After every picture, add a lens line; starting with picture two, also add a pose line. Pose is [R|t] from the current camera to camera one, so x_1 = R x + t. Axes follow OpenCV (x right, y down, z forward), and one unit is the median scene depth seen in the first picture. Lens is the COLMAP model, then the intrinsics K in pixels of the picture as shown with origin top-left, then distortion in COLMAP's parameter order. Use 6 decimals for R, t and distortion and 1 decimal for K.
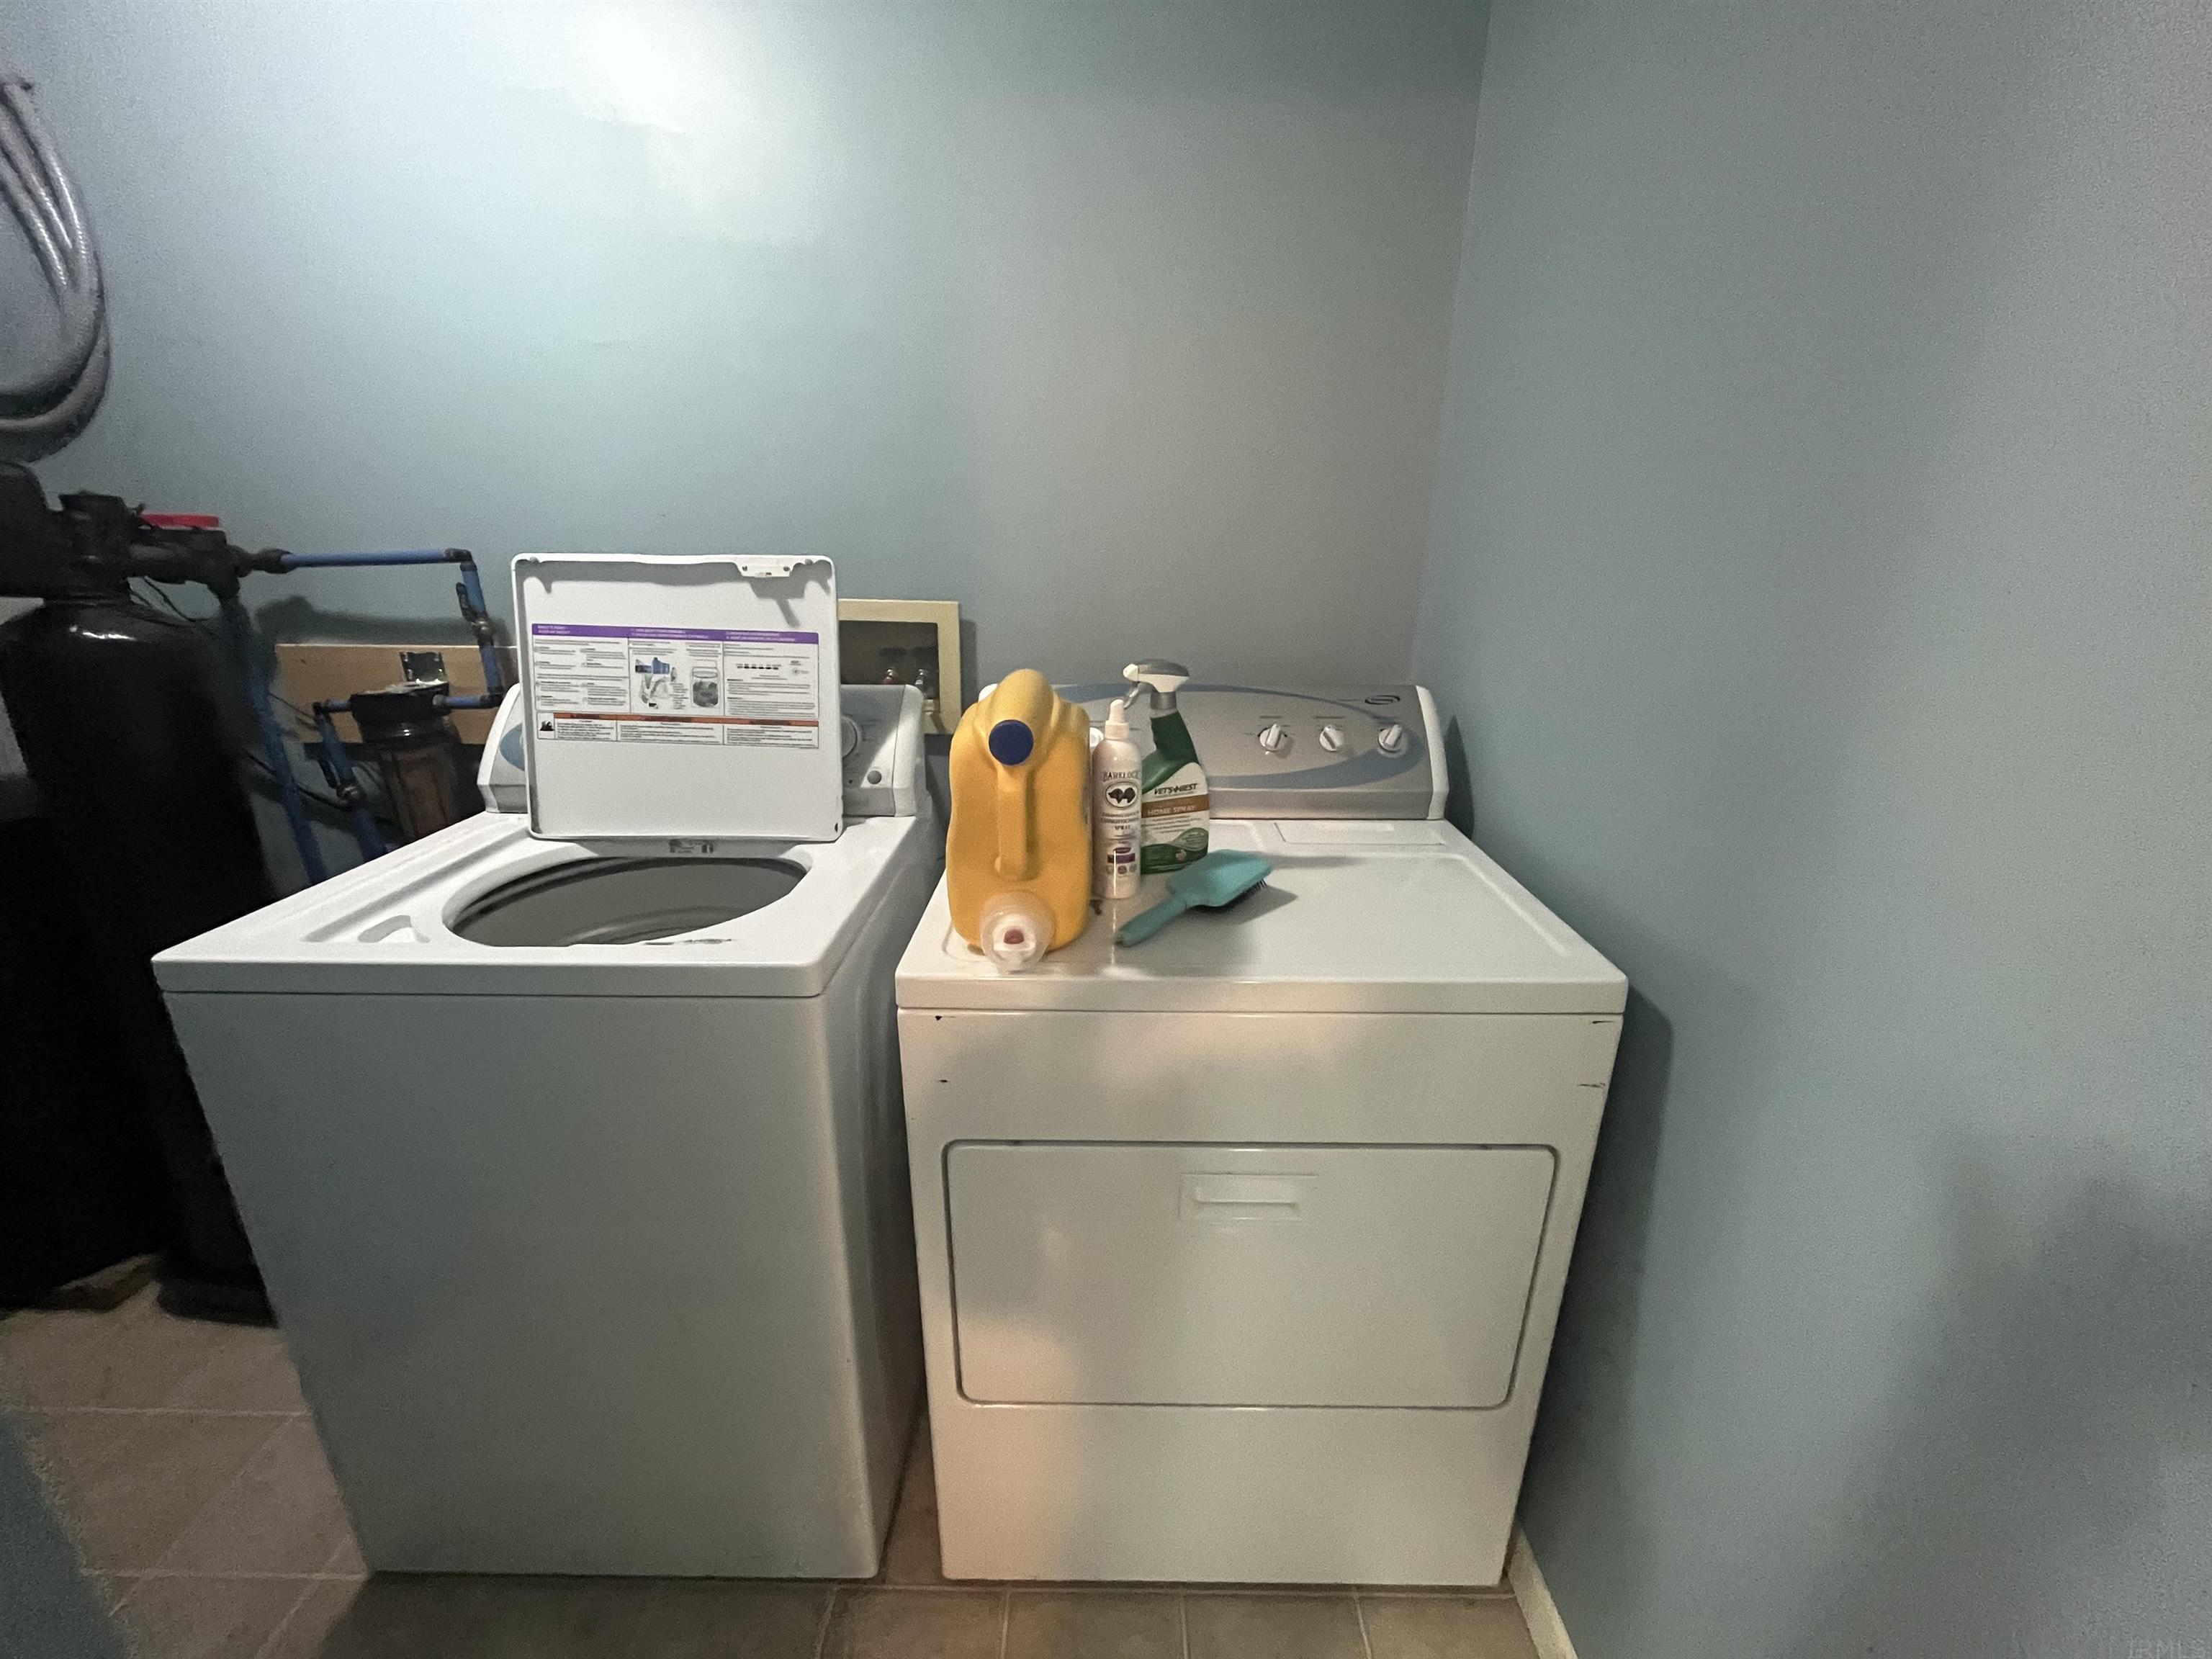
lens RADIAL K [[882.9, 0, 1105.3], [0, 882.9, 832.1], [0, 0, 1]] dist [-0.009878, 0.000220]
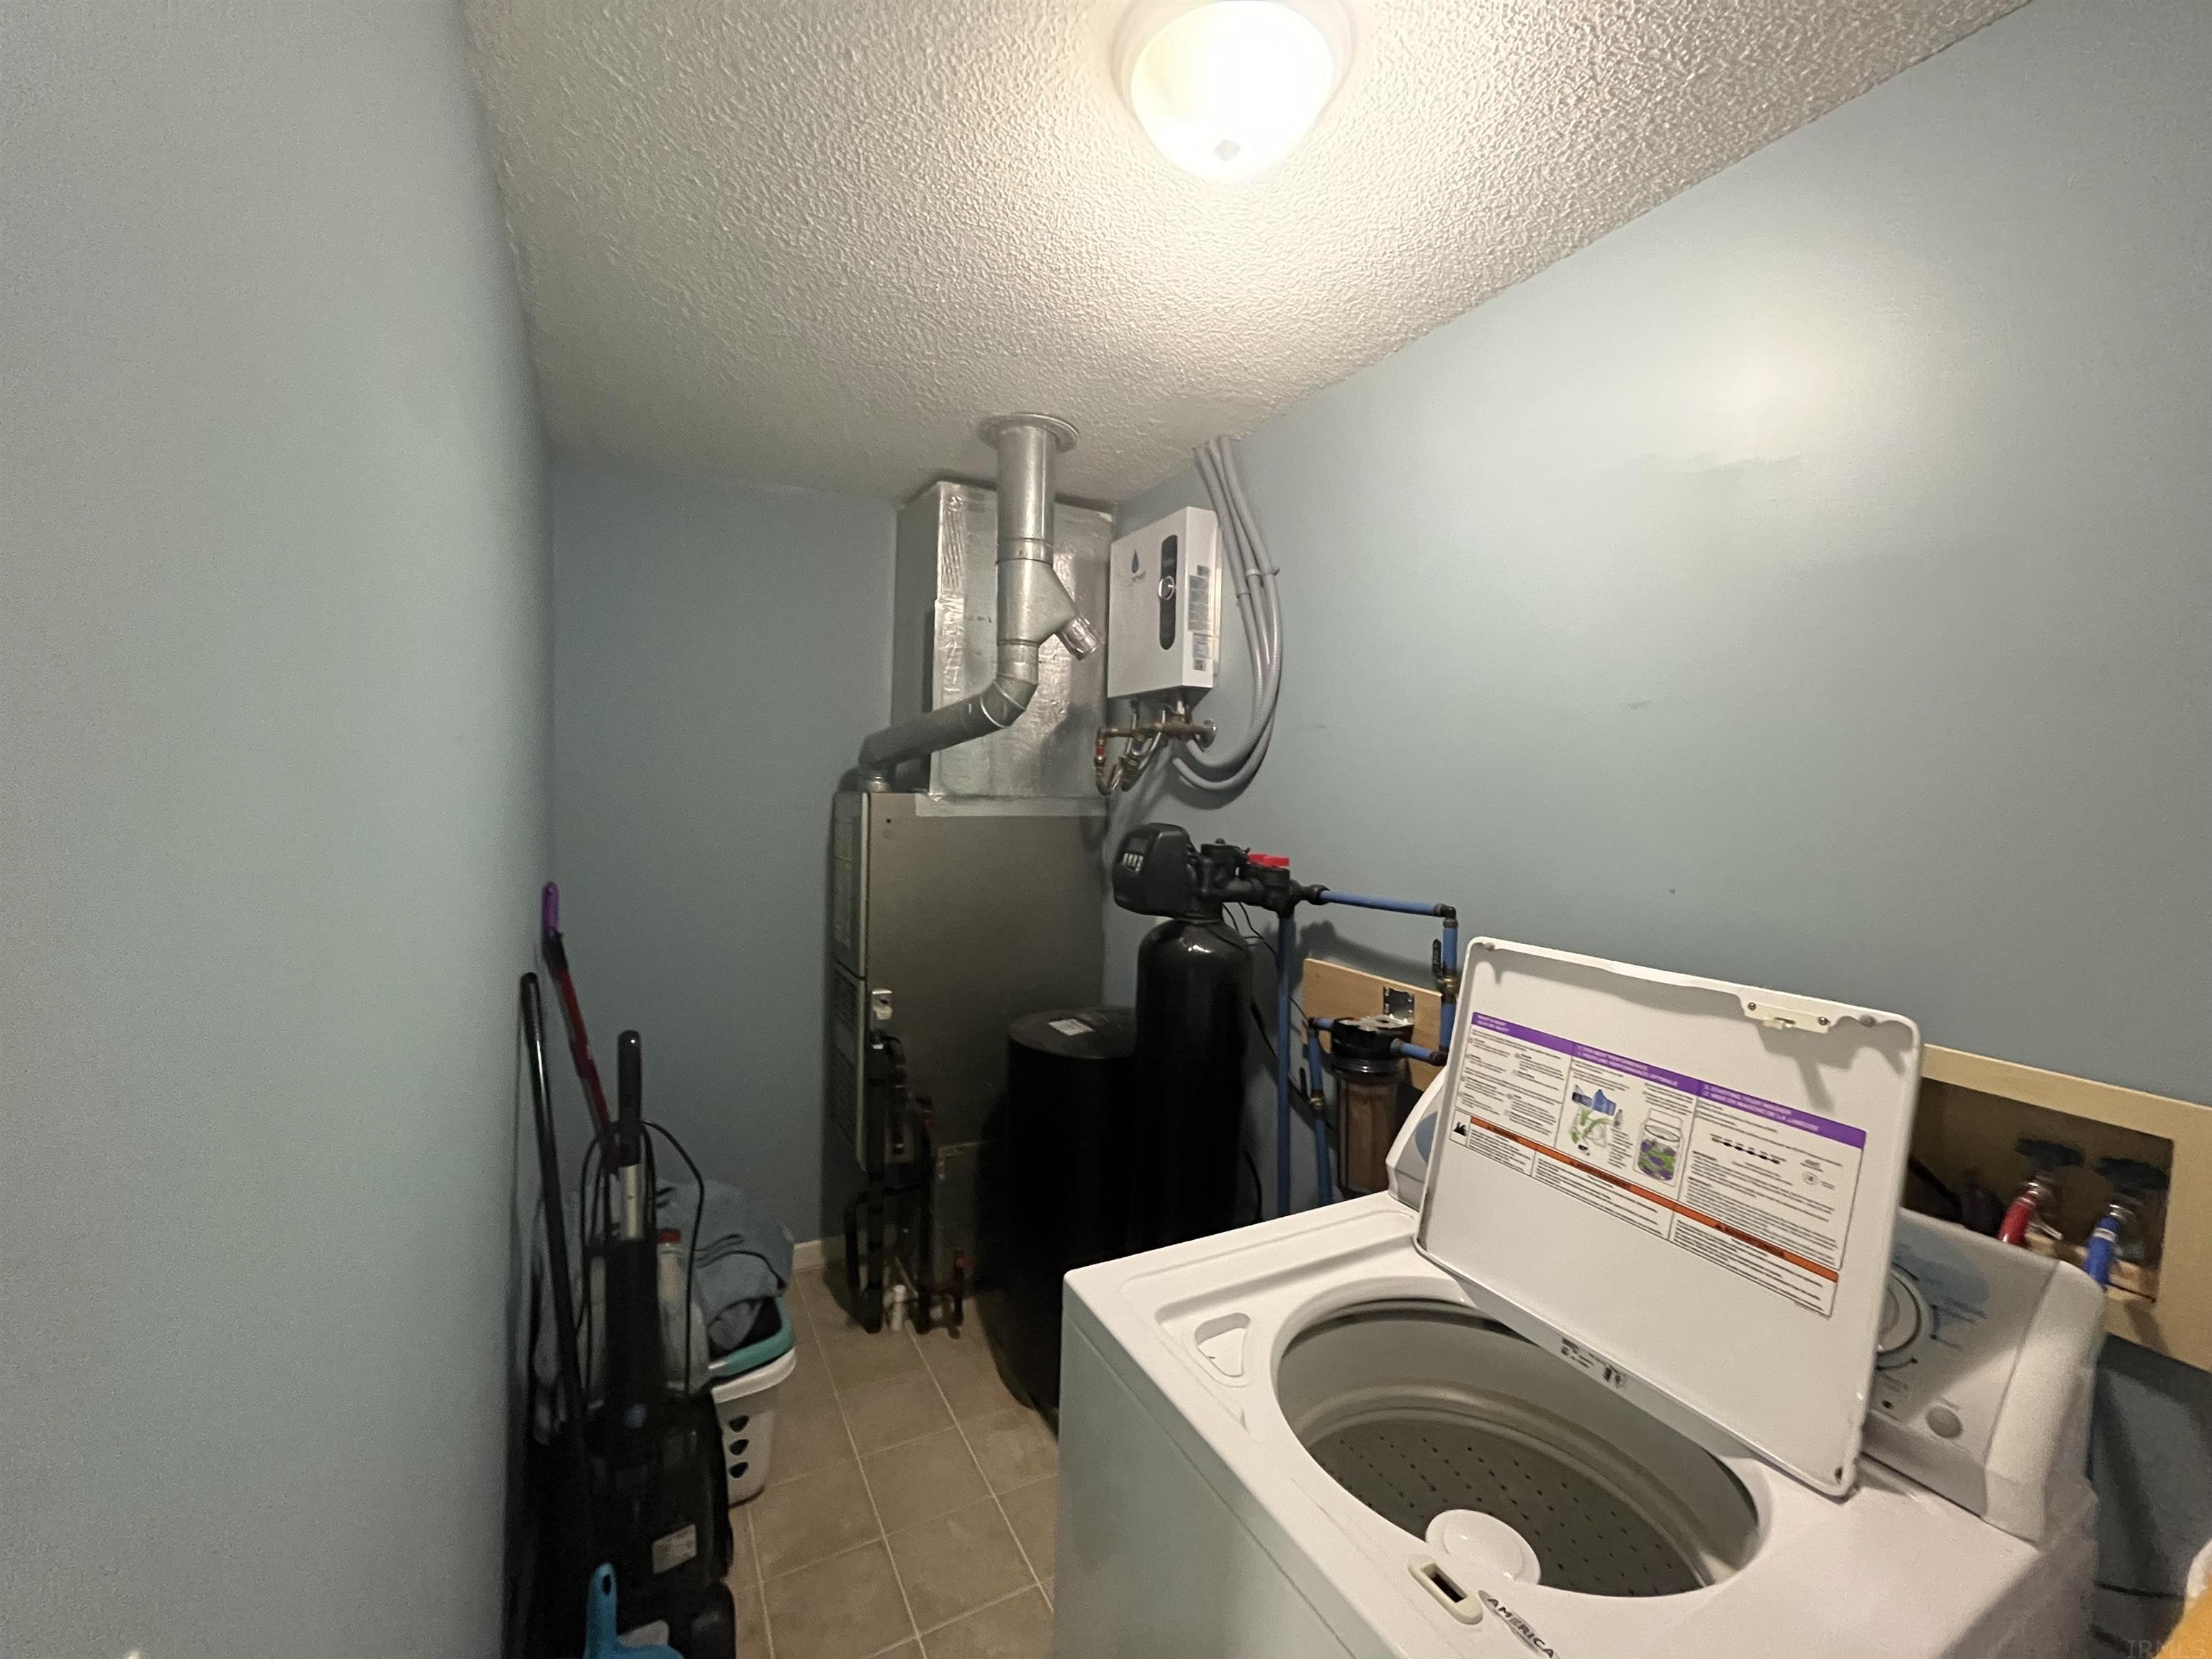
lens RADIAL K [[882.9, 0, 1095.6], [0, 882.9, 823.0], [0, 0, 1]] dist [-0.009878, 0.000220]
pose [[0.458012, 0.036669, -0.888189, -0.040222], [-0.301491, 0.946337, -0.116400, -0.194014], [0.836259, 0.321093, 0.444489, 0.215392]]
